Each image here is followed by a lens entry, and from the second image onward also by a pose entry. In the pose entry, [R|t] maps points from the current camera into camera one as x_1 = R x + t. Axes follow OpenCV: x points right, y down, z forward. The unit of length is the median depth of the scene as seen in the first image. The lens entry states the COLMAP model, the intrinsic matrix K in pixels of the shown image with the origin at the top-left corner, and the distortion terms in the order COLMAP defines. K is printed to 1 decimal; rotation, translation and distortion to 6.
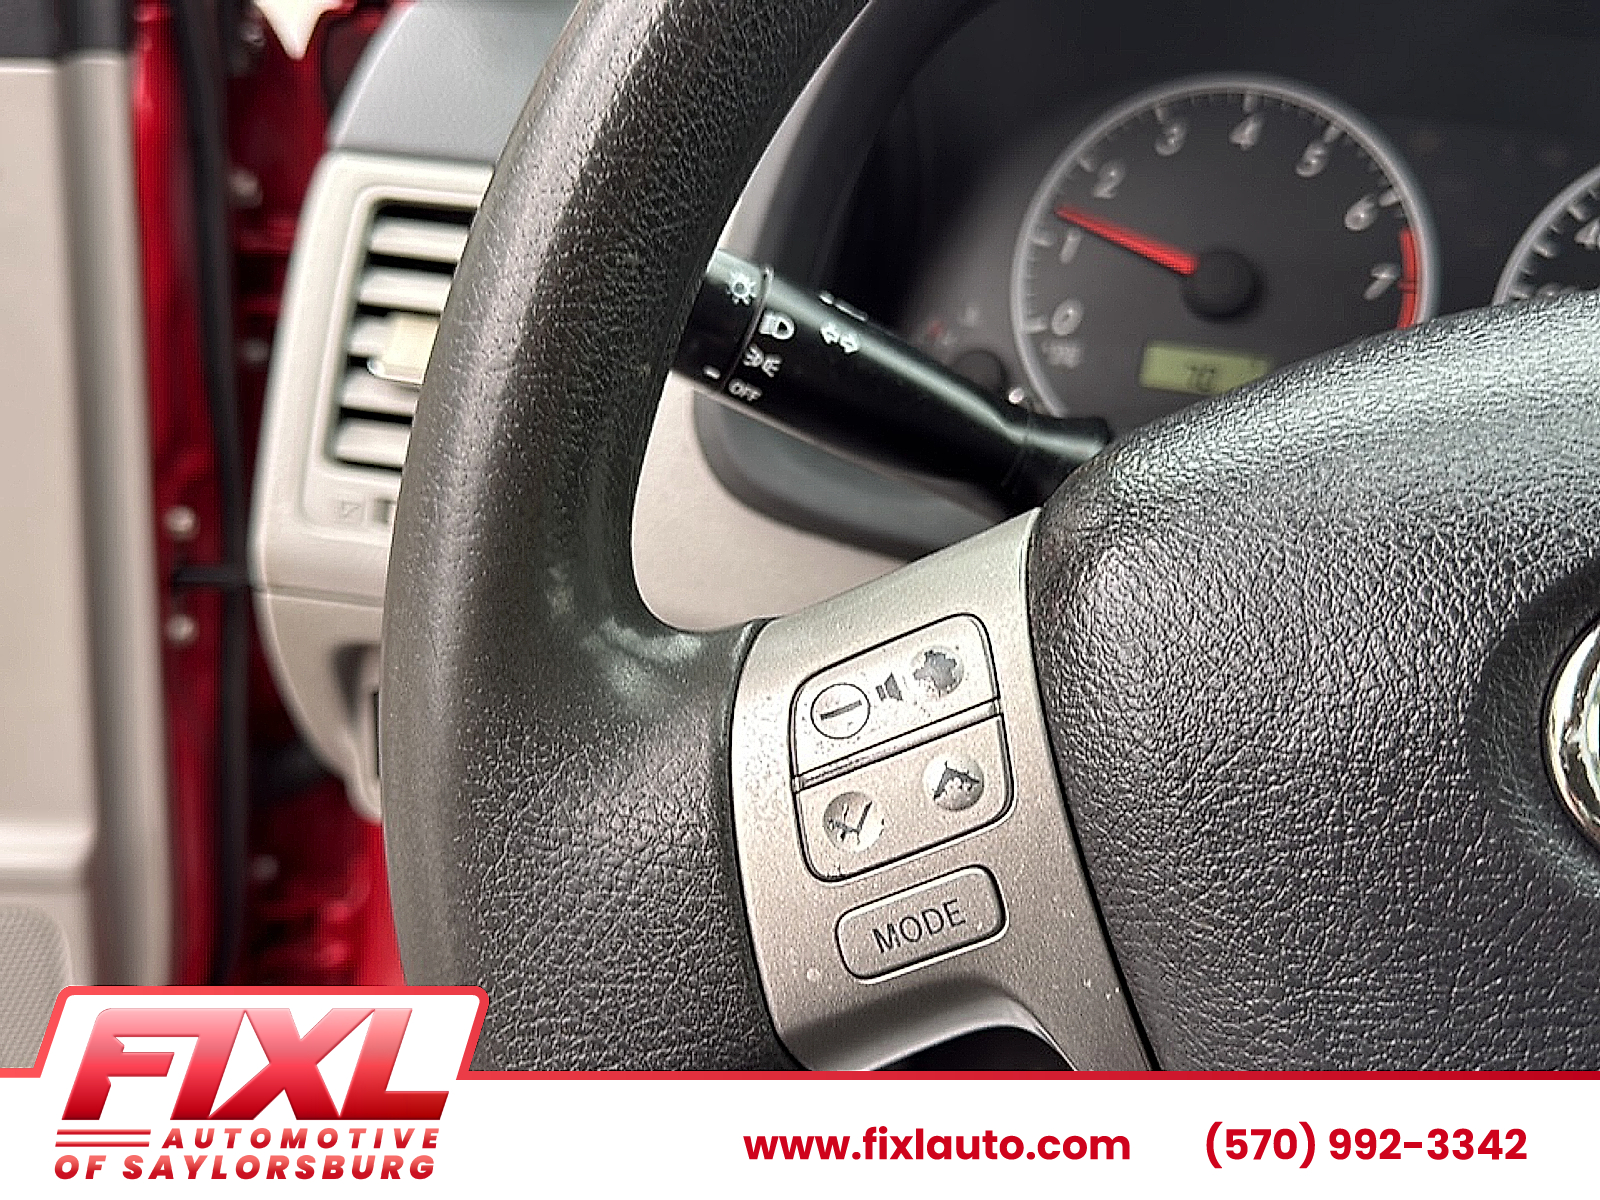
lens RADIAL K [[1489.1, 0, 844.5], [0, 1489.1, 592.8], [0, 0, 1]] dist [0.025994, 0.000000]
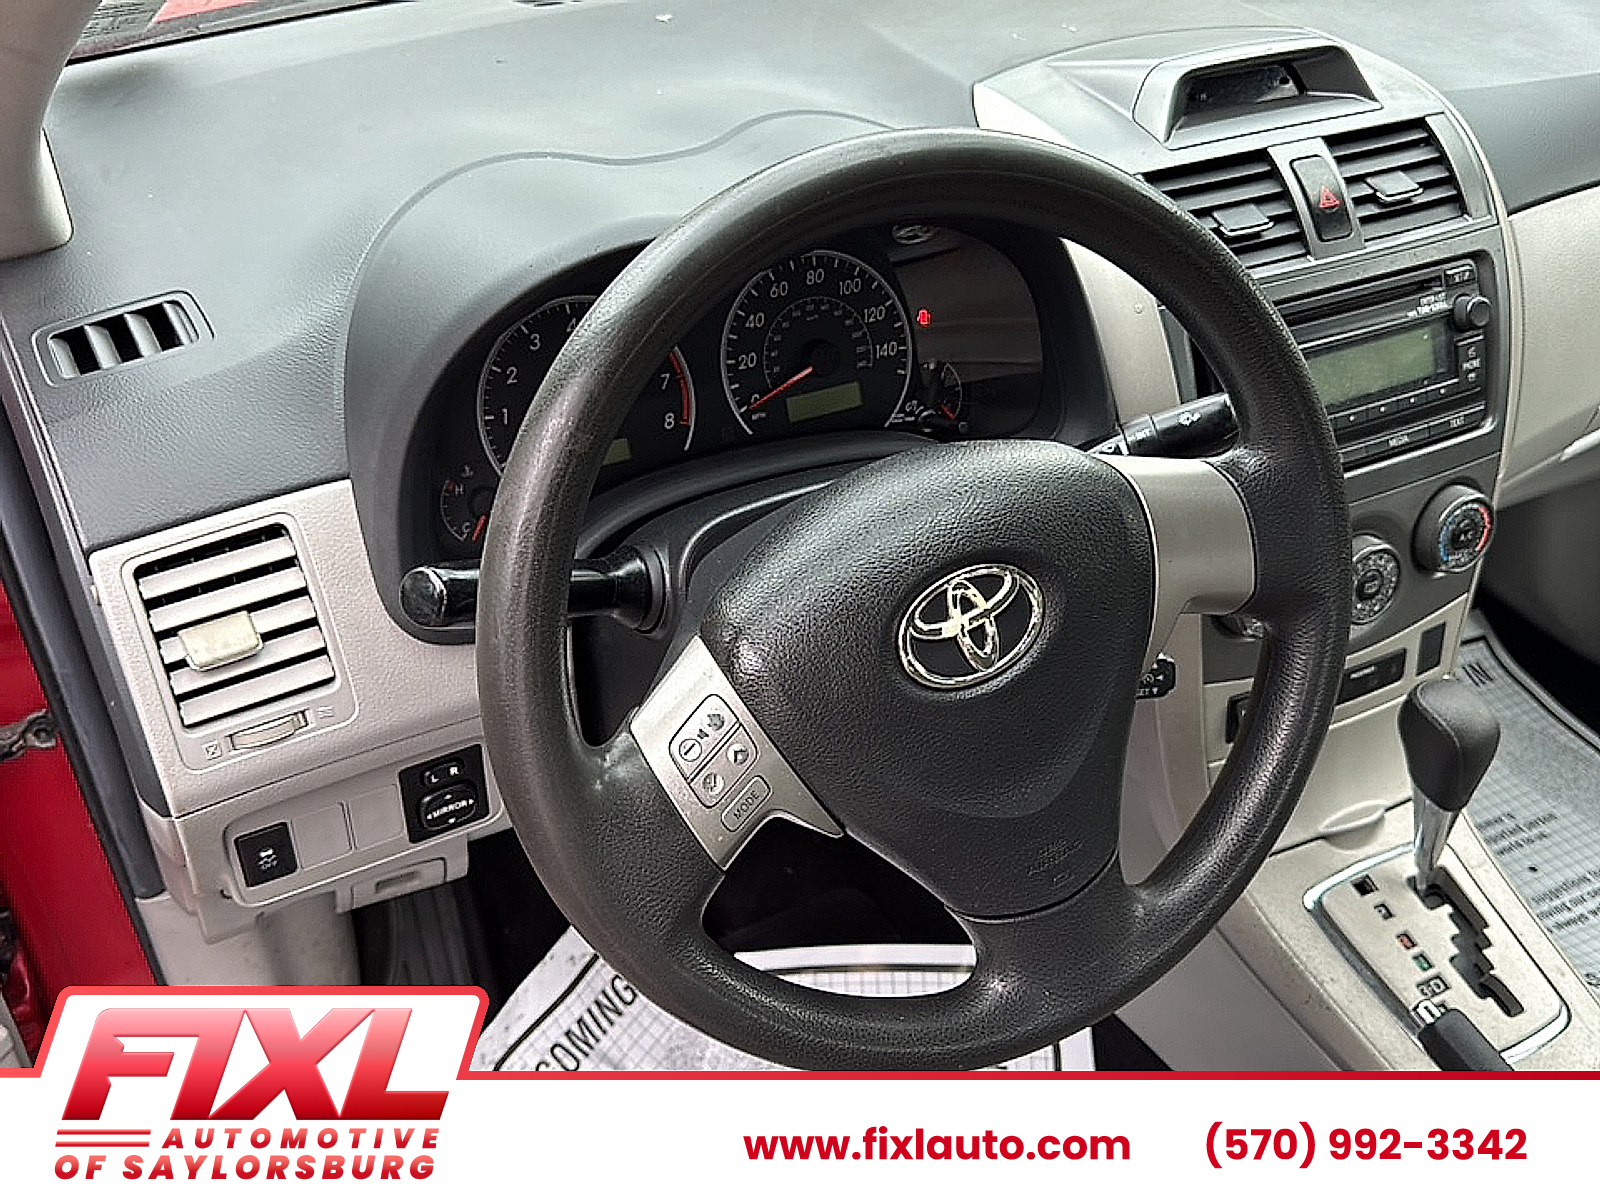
lens RADIAL K [[1489.1, 0, 790.4], [0, 1489.1, 590.9], [0, 0, 1]] dist [0.025994, 0.000000]
pose [[0.786452, -0.422522, 0.450521, -0.498130], [0.333324, 0.904411, 0.266338, -0.438679], [-0.519989, -0.059293, 0.852112, -0.722741]]
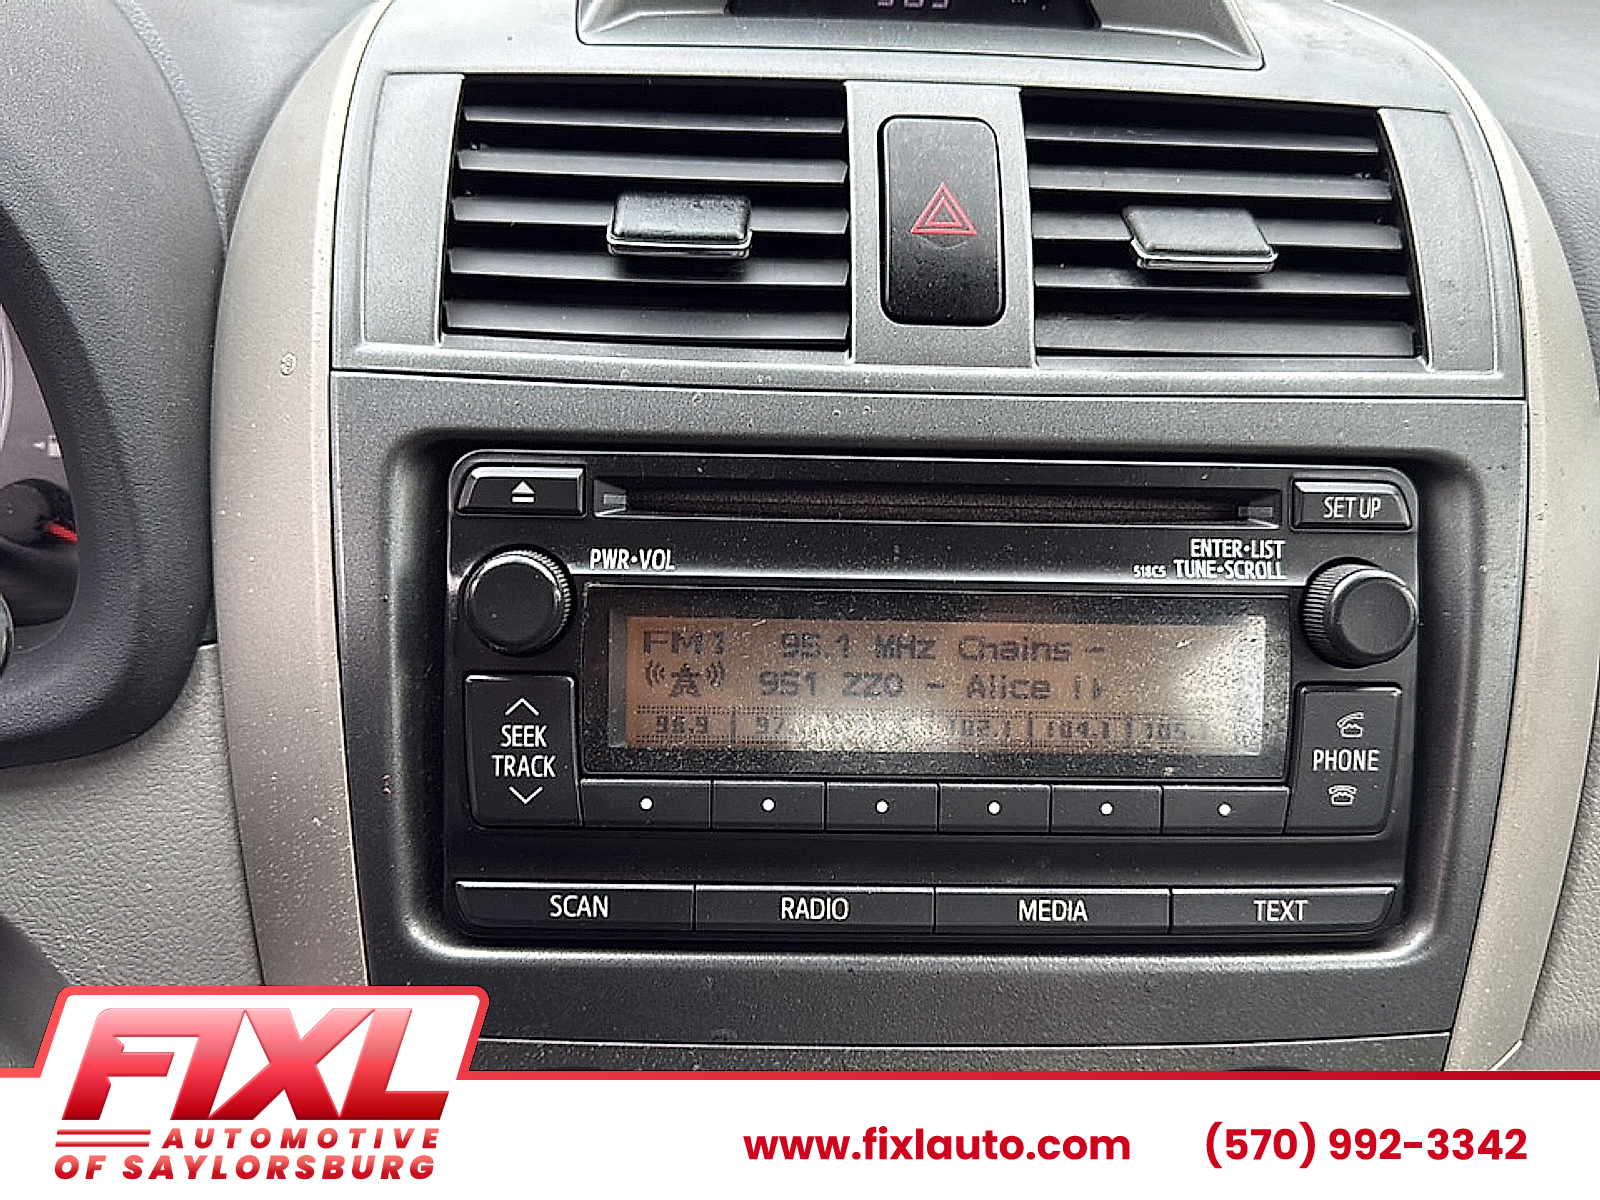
lens RADIAL K [[1489.1, 0, 788.2], [0, 1489.1, 604.0], [0, 0, 1]] dist [0.025994, 0.000000]
pose [[0.968953, -0.135493, 0.206815, 0.998990], [0.133792, 0.990759, 0.022258, 0.046467], [-0.207920, 0.006103, 0.978127, -0.037586]]
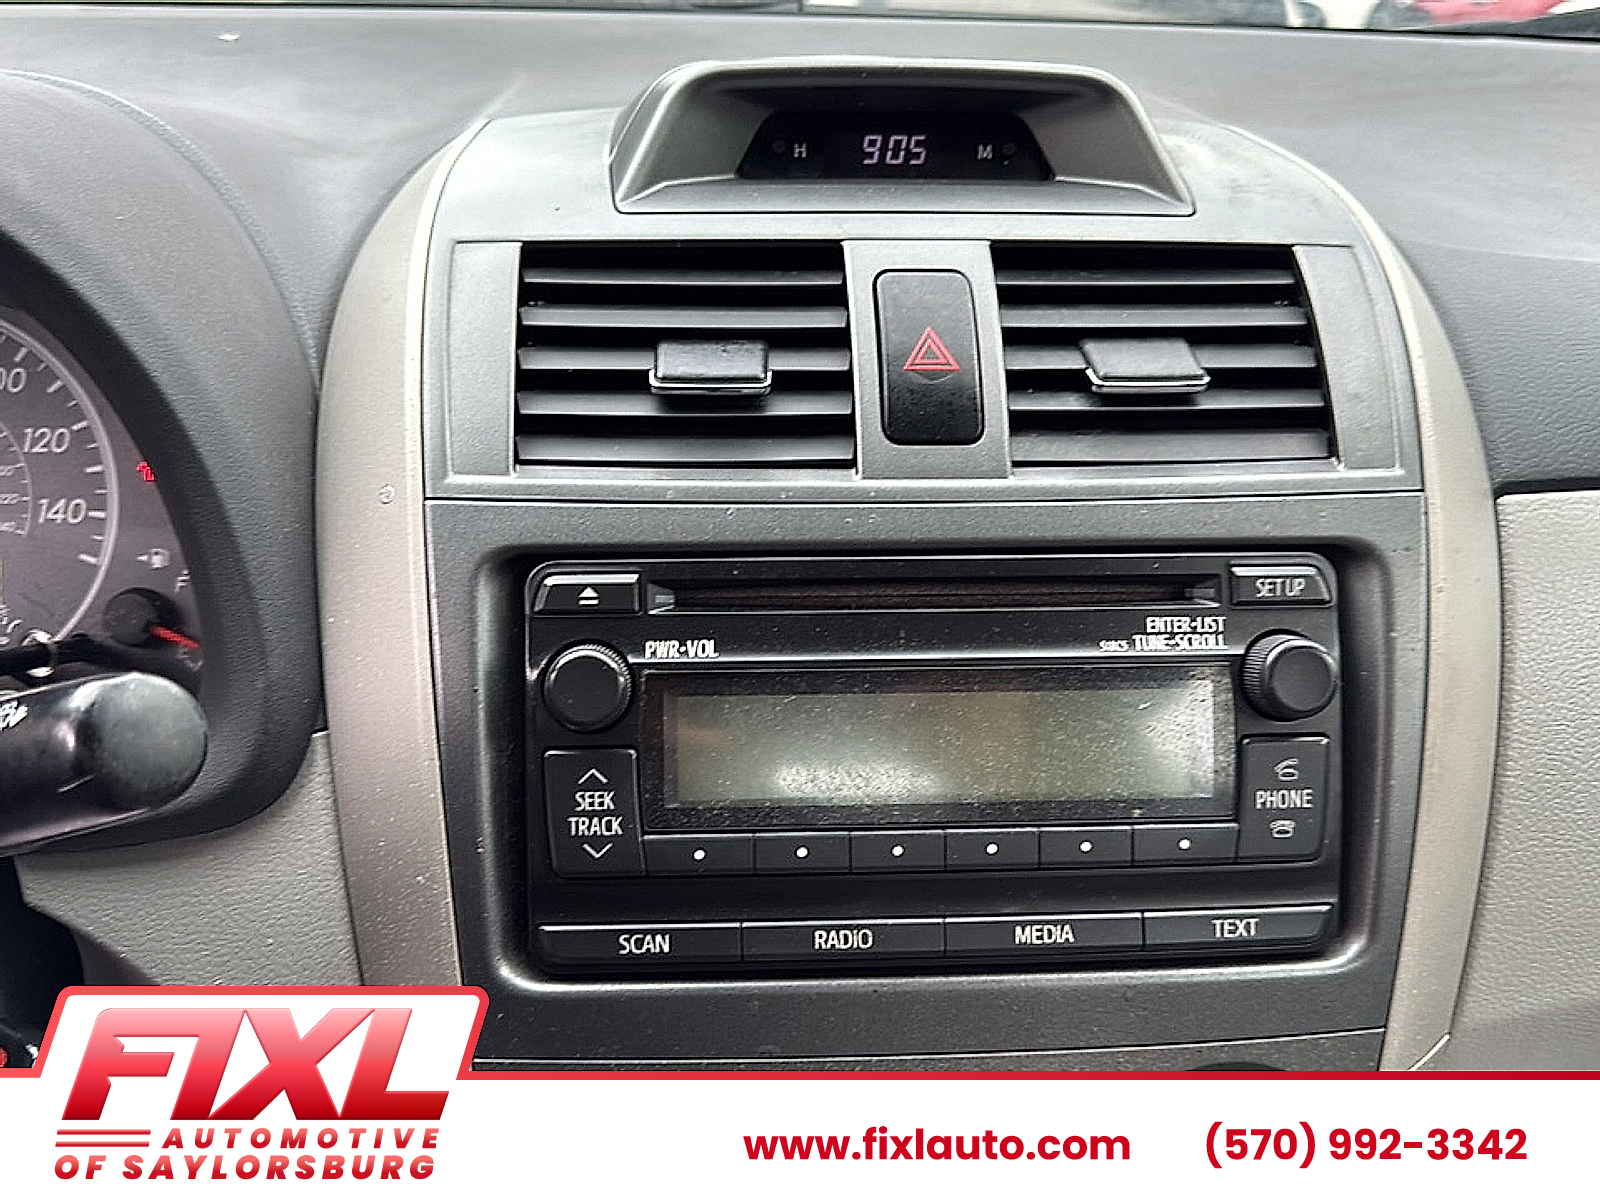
lens RADIAL K [[1489.1, 0, 785.7], [0, 1489.1, 610.4], [0, 0, 1]] dist [0.025994, 0.000000]
pose [[0.961974, -0.158767, 0.222257, 0.946336], [0.164655, 0.986318, -0.008094, 0.024783], [-0.217932, 0.044382, 0.974954, -0.174792]]
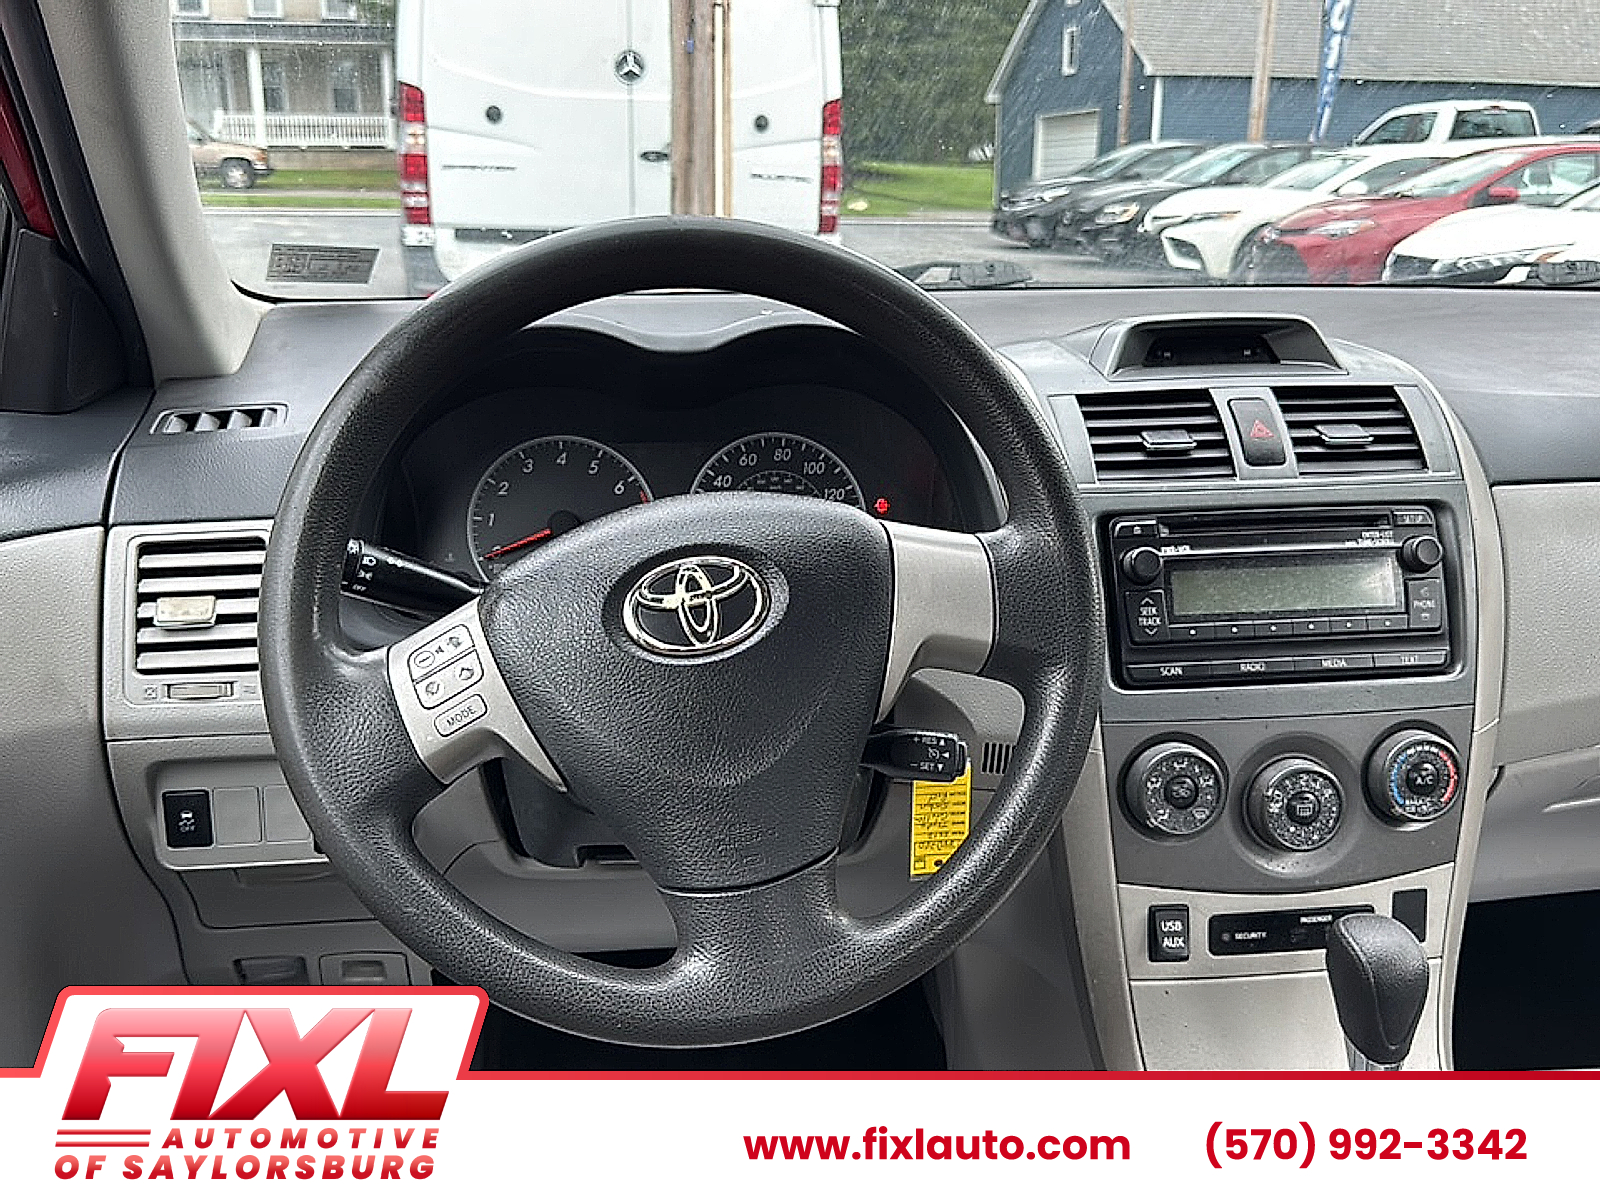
lens RADIAL K [[1489.1, 0, 809.1], [0, 1489.1, 614.6], [0, 0, 1]] dist [0.025994, 0.000000]
pose [[0.938193, -0.159349, 0.307249, -0.102529], [0.212325, 0.966030, -0.147325, 0.327720], [-0.273335, 0.203456, 0.940156, -1.162142]]
